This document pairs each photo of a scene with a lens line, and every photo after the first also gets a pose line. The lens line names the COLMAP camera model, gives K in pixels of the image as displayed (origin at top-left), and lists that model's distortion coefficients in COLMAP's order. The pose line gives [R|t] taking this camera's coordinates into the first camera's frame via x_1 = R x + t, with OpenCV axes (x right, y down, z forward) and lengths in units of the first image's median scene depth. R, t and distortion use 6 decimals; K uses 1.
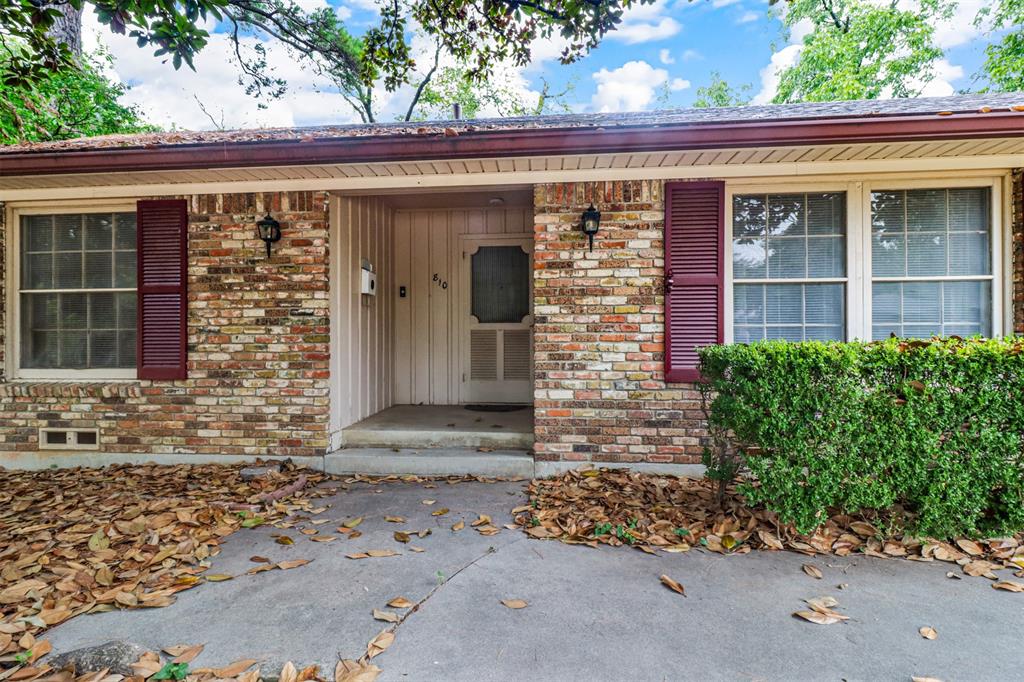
lens RADIAL K [[473.1, 0, 510.5], [0, 473.1, 341.8], [0, 0, 1]] dist [0.002663, -0.001196]
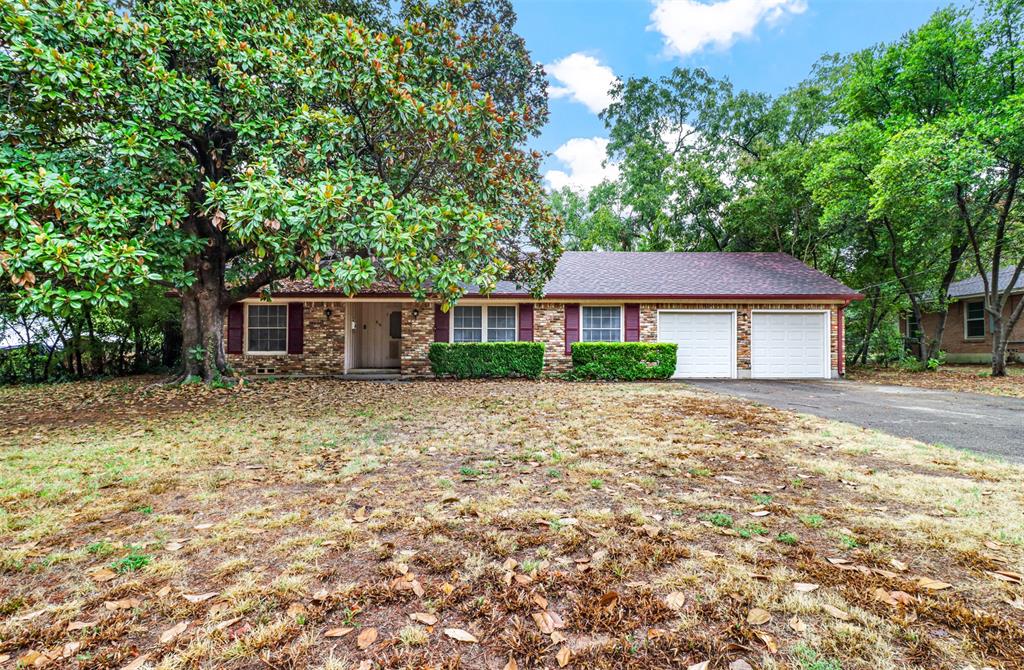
lens RADIAL K [[480.6, 0, 514.3], [0, 480.6, 334.9], [0, 0, 1]] dist [0.000900, 0.000012]
pose [[0.994961, 0.006248, 0.100066, 0.536858], [-0.005220, 0.999931, -0.010532, -0.032605], [-0.100125, 0.009957, 0.994925, -2.775789]]
